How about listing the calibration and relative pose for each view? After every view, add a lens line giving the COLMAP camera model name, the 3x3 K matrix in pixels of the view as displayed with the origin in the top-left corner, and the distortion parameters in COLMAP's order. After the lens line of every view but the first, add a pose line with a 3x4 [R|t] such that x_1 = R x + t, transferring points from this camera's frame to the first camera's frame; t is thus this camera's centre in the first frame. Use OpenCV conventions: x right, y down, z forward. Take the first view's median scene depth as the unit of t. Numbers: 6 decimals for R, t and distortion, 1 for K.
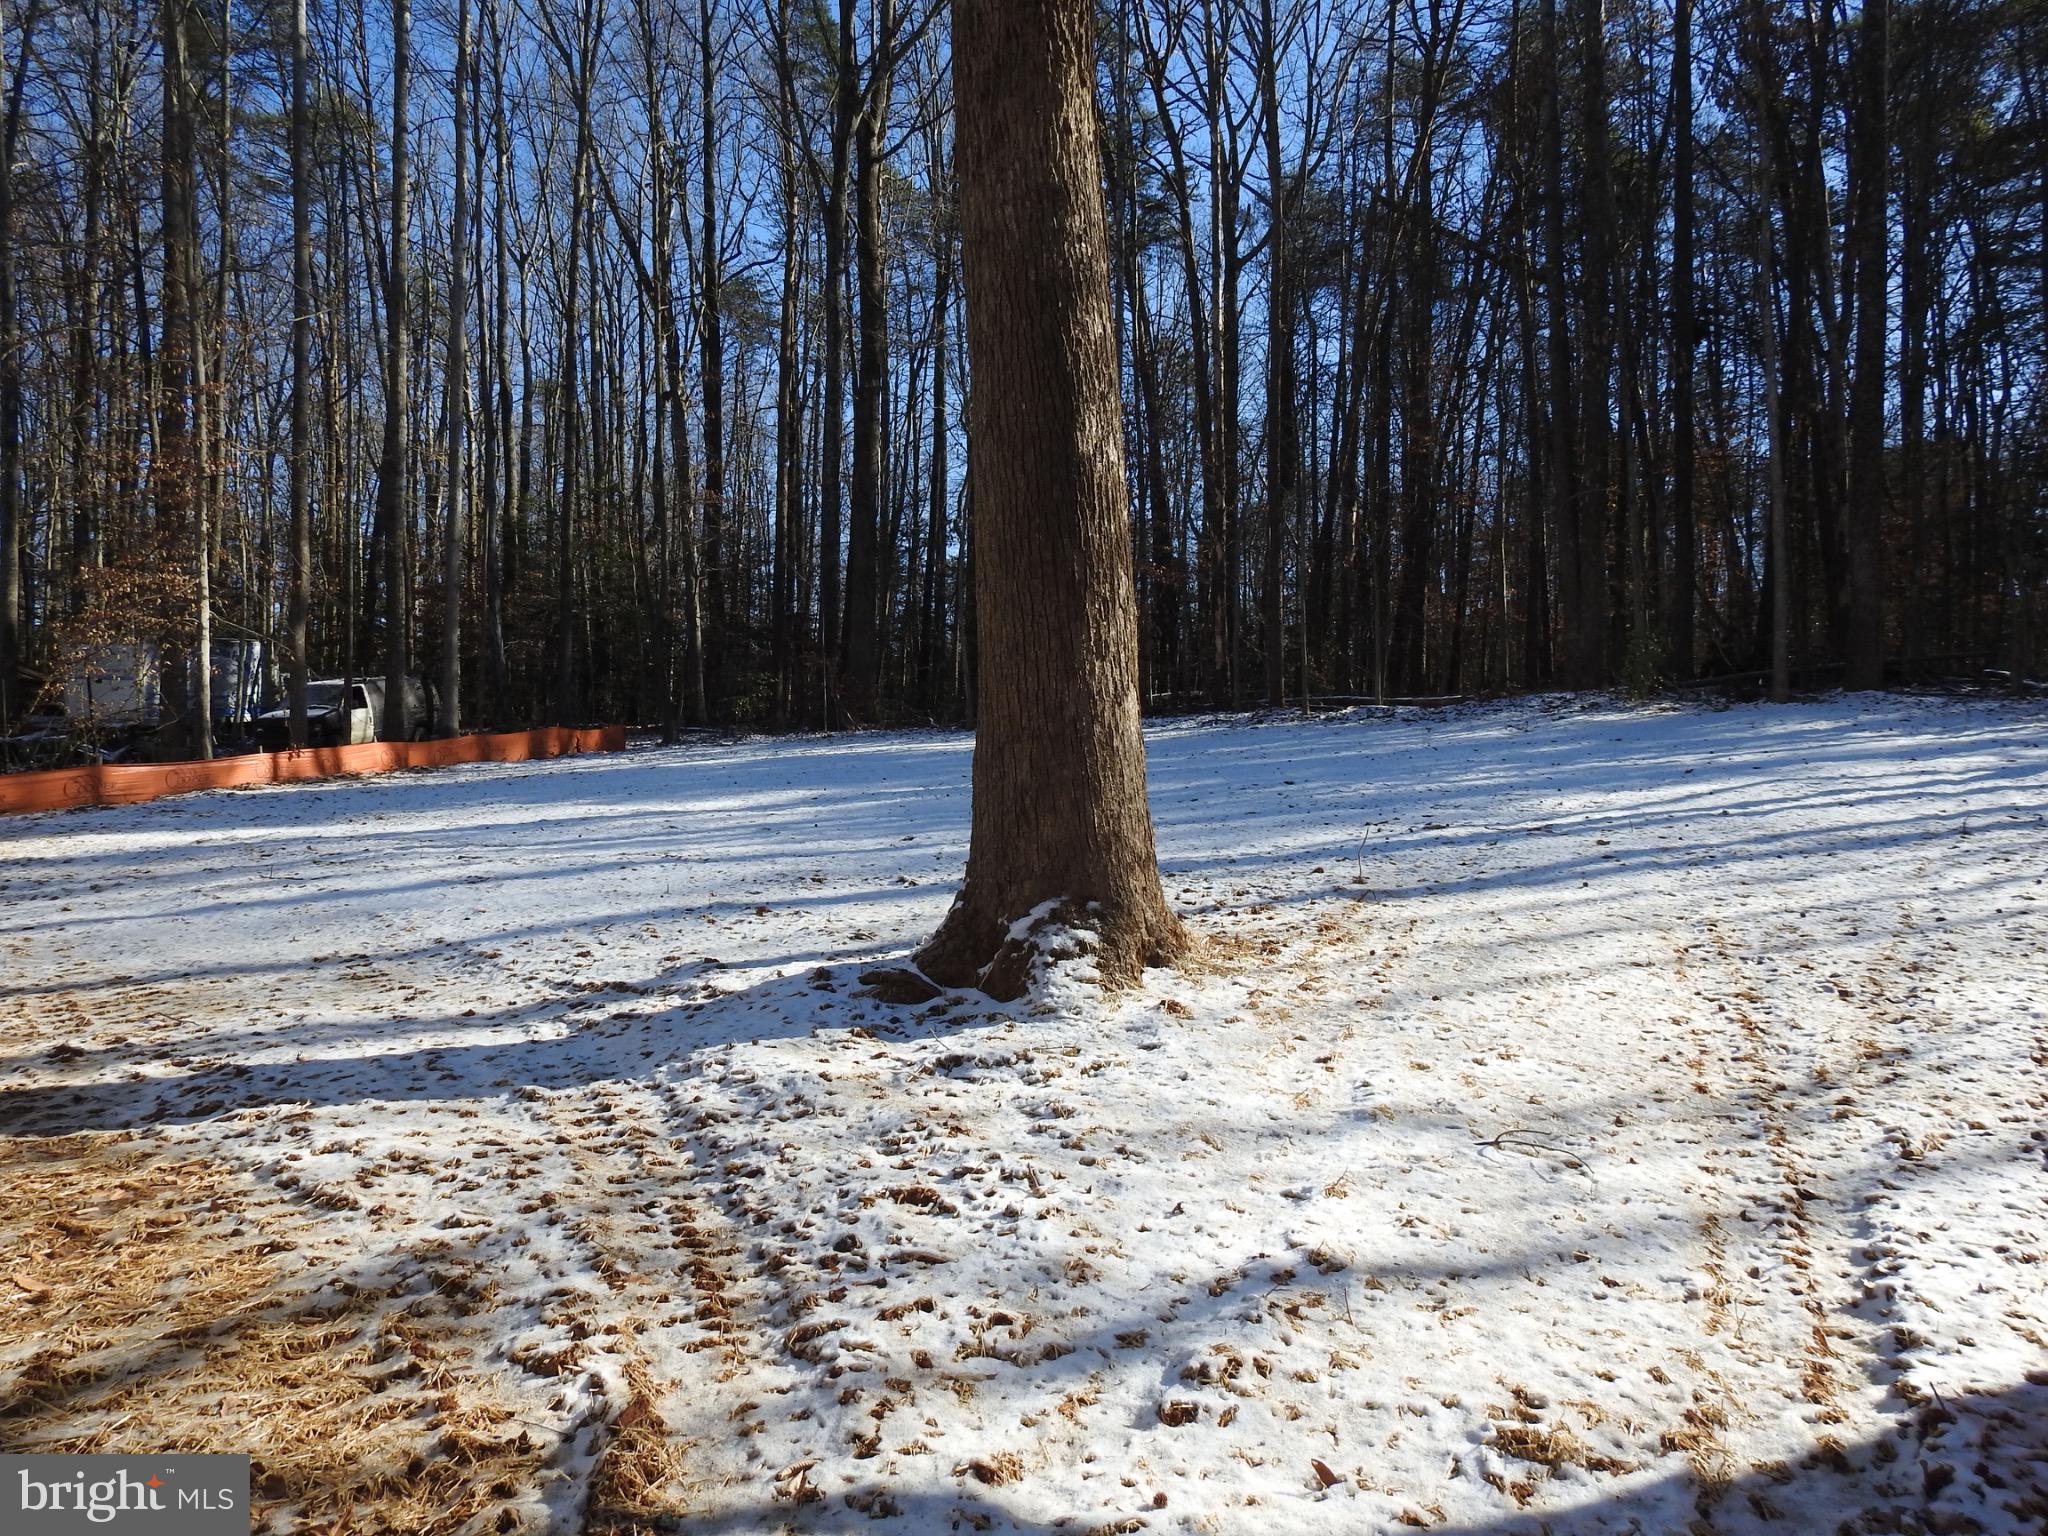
lens RADIAL K [[1482.8, 0, 1031.2], [0, 1482.8, 771.0], [0, 0, 1]] dist [0.010808, -0.003464]
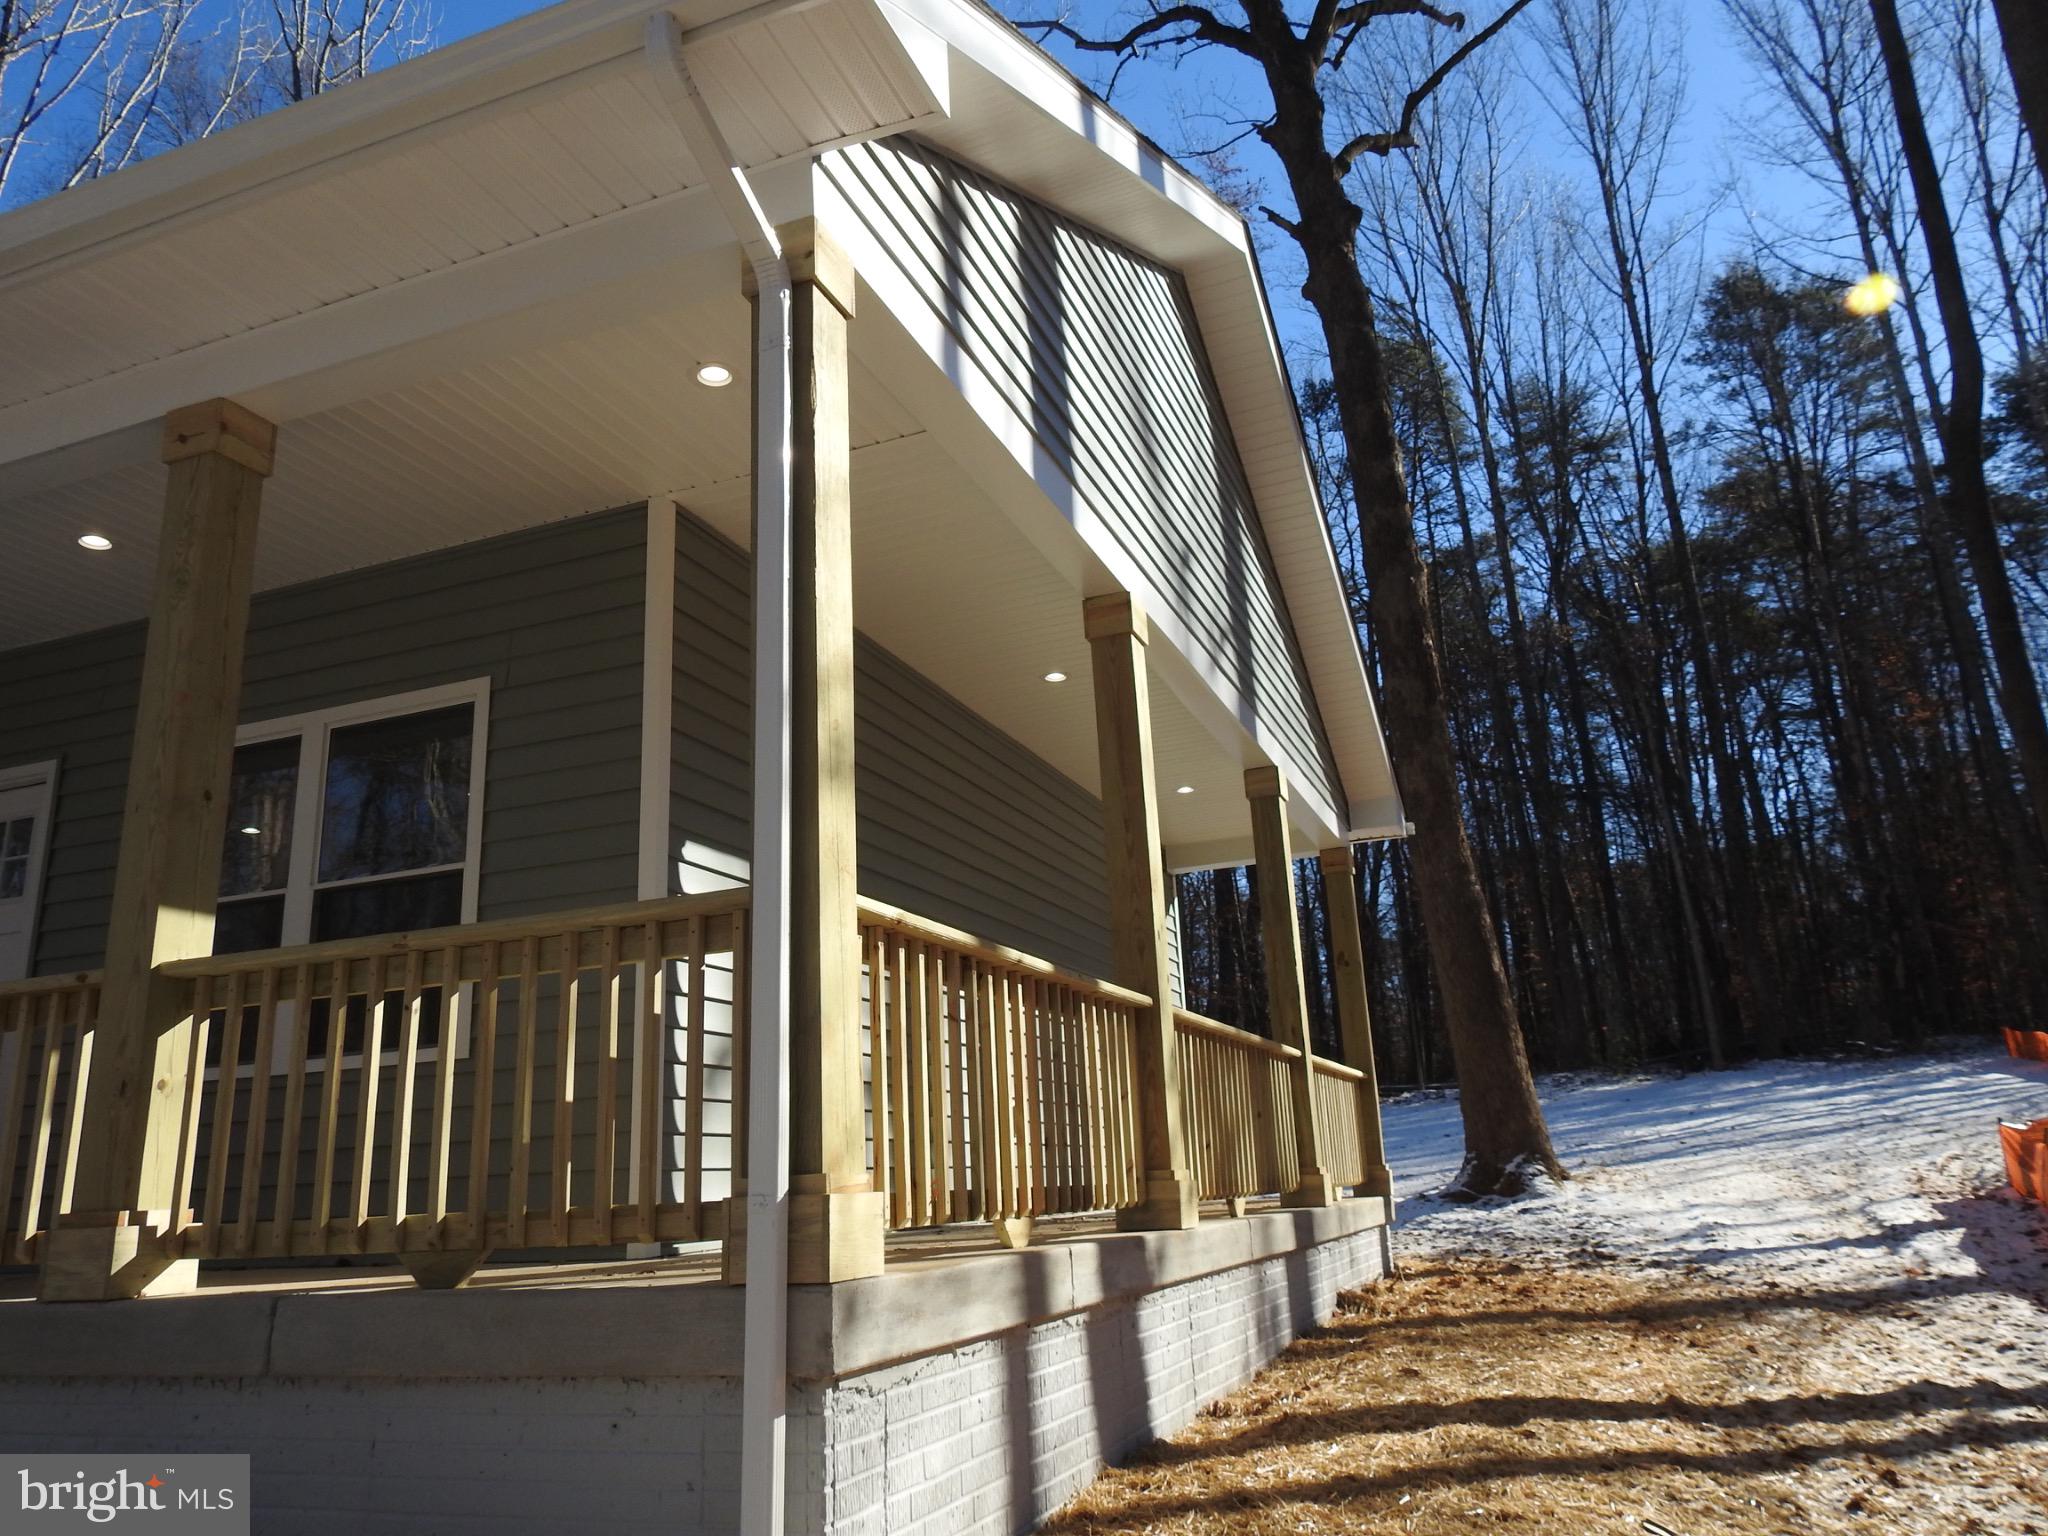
lens RADIAL K [[1482.8, 0, 1043.2], [0, 1482.8, 756.8], [0, 0, 1]] dist [0.010808, -0.003464]
pose [[0.994997, -0.034397, 0.093797, -0.542977], [0.059555, 0.958025, -0.280431, 0.054250], [-0.080214, 0.284614, 0.955280, -0.817798]]
